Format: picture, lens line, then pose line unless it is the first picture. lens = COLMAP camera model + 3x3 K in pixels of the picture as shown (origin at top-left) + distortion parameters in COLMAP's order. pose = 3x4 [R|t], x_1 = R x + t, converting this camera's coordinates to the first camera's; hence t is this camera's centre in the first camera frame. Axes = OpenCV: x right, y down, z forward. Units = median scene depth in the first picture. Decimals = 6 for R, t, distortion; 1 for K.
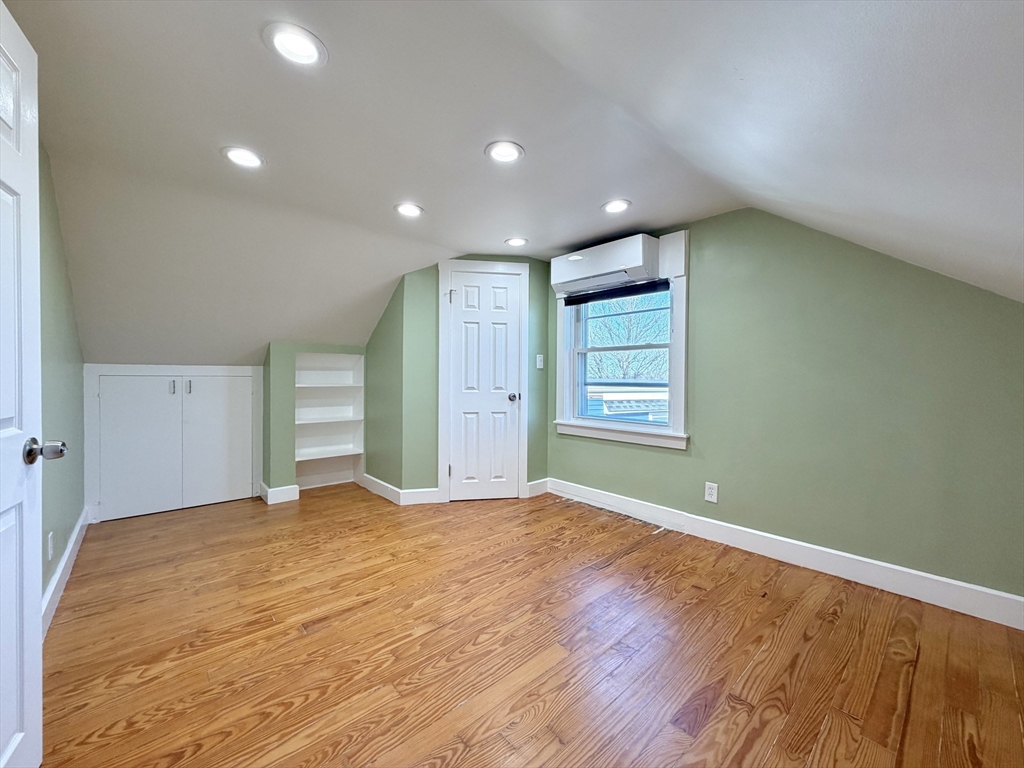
lens RADIAL K [[407.2, 0, 509.0], [0, 407.2, 382.1], [0, 0, 1]] dist [-0.000062, -0.000151]
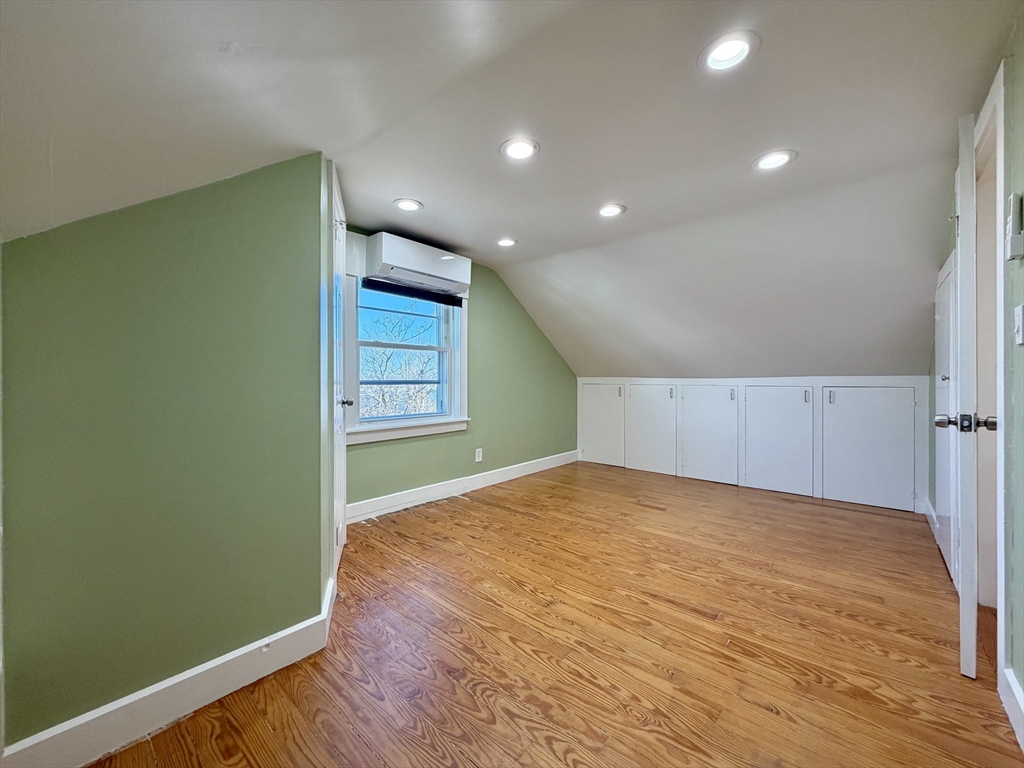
lens RADIAL K [[407.2, 0, 509.0], [0, 407.2, 382.1], [0, 0, 1]] dist [-0.000062, -0.000151]
pose [[-0.115949, -0.008918, 0.993215, -0.949328], [0.013975, 0.999846, 0.010609, -0.001428], [-0.993157, 0.015110, -0.115806, 1.064746]]
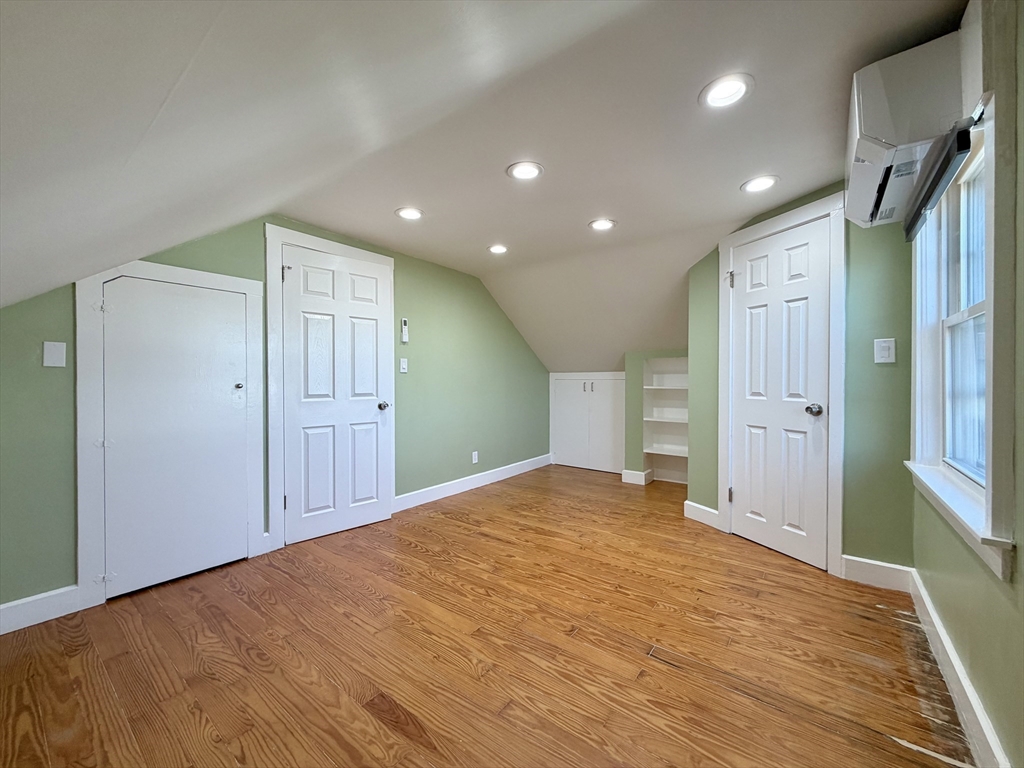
lens RADIAL K [[407.2, 0, 509.0], [0, 407.2, 382.1], [0, 0, 1]] dist [-0.000062, -0.000151]
pose [[0.182083, 0.001051, -0.983283, 0.736931], [-0.009405, 0.999956, -0.000672, -0.002558], [0.983238, 0.009371, 0.182085, 0.540304]]
